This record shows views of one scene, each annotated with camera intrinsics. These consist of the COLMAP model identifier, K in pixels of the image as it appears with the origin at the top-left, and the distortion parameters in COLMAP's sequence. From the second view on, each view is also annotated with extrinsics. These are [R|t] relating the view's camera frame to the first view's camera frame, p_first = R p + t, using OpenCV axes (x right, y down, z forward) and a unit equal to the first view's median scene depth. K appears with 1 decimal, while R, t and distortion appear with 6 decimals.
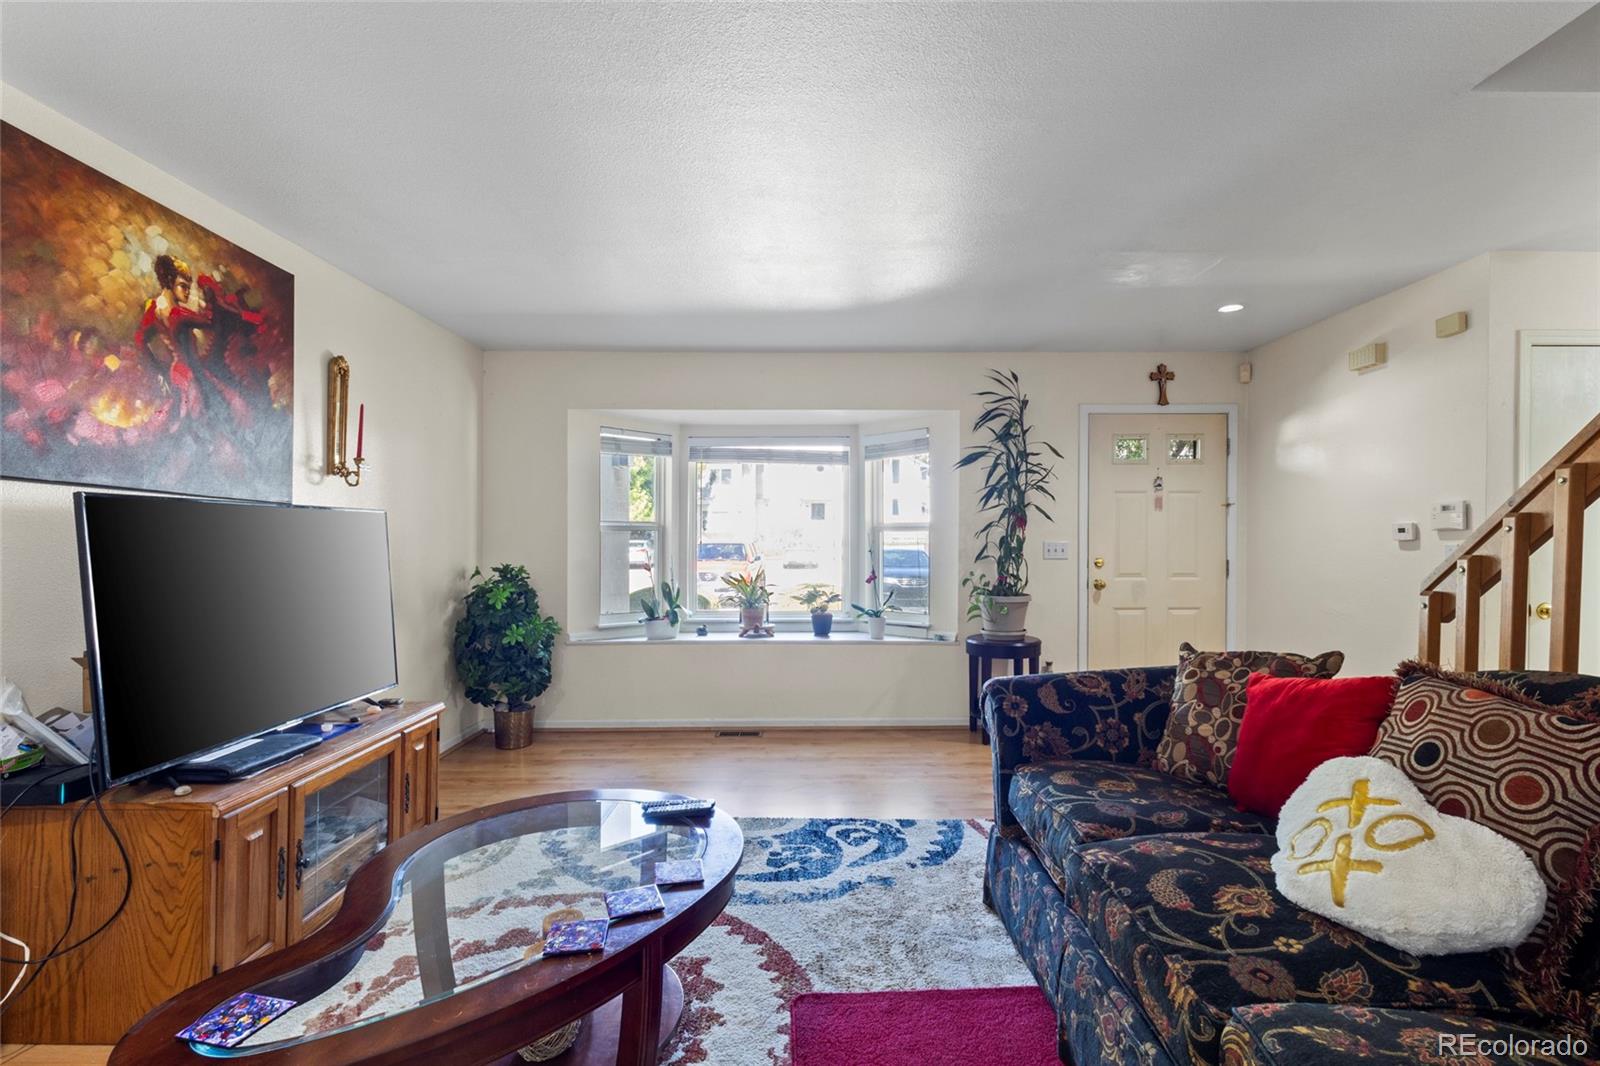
lens RADIAL K [[747.9, 0, 809.6], [0, 747.9, 532.6], [0, 0, 1]] dist [-0.001820, -0.000173]
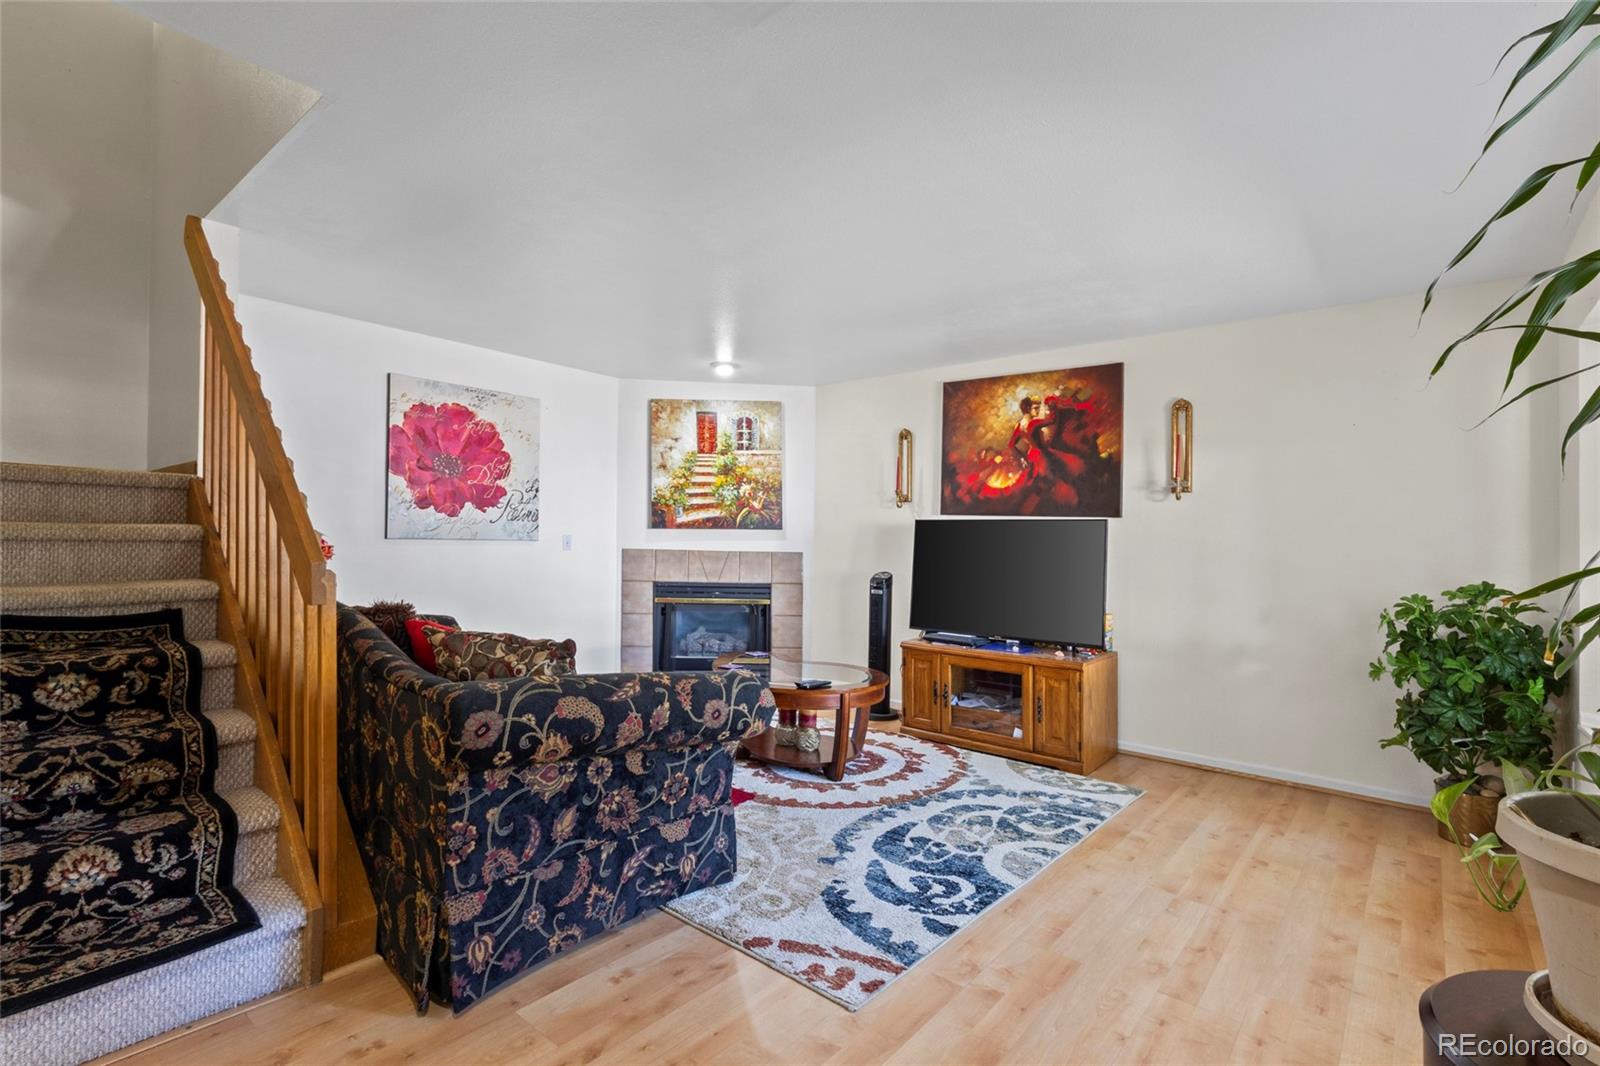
lens RADIAL K [[747.9, 0, 807.2], [0, 747.9, 538.7], [0, 0, 1]] dist [-0.001820, -0.000173]
pose [[-0.645035, -0.022947, -0.763809, 0.867890], [-0.022663, 0.999684, -0.010894, 0.034722], [0.763817, 0.010283, -0.645351, 1.550883]]
